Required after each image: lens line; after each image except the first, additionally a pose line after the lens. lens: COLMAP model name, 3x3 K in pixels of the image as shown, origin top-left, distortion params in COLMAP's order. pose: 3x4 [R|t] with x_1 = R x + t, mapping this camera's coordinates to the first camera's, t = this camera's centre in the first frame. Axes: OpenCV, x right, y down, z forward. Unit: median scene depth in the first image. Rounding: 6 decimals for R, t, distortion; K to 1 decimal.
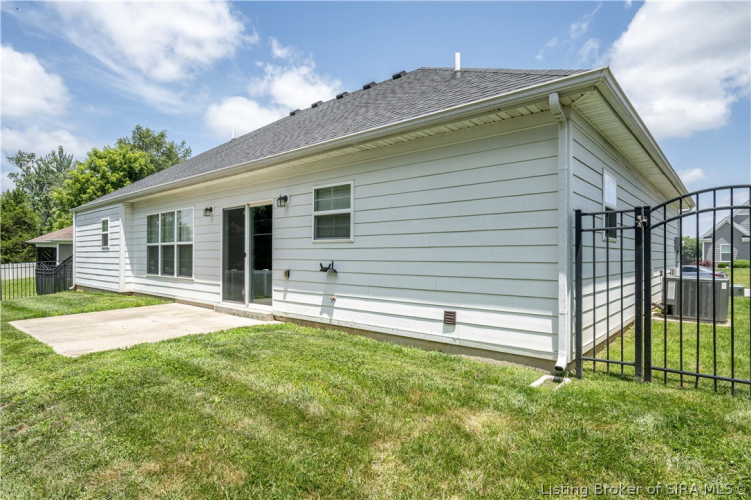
lens RADIAL K [[369.8, 0, 387.3], [0, 369.8, 250.7], [0, 0, 1]] dist [0.000015, -0.000066]
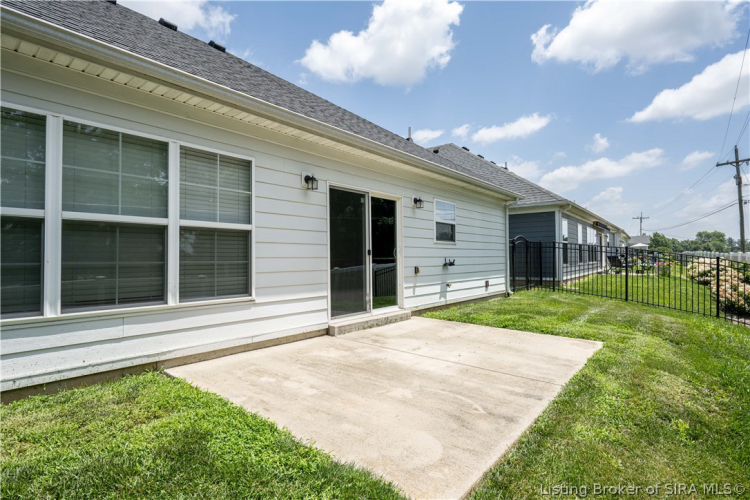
lens RADIAL K [[369.4, 0, 386.8], [0, 369.4, 250.7], [0, 0, 1]] dist [0.000015, -0.000066]
pose [[0.046530, 0.001475, 0.998916, -1.320434], [-0.024271, 0.999705, -0.000346, 0.006764], [-0.998622, -0.024229, 0.046552, 1.007087]]
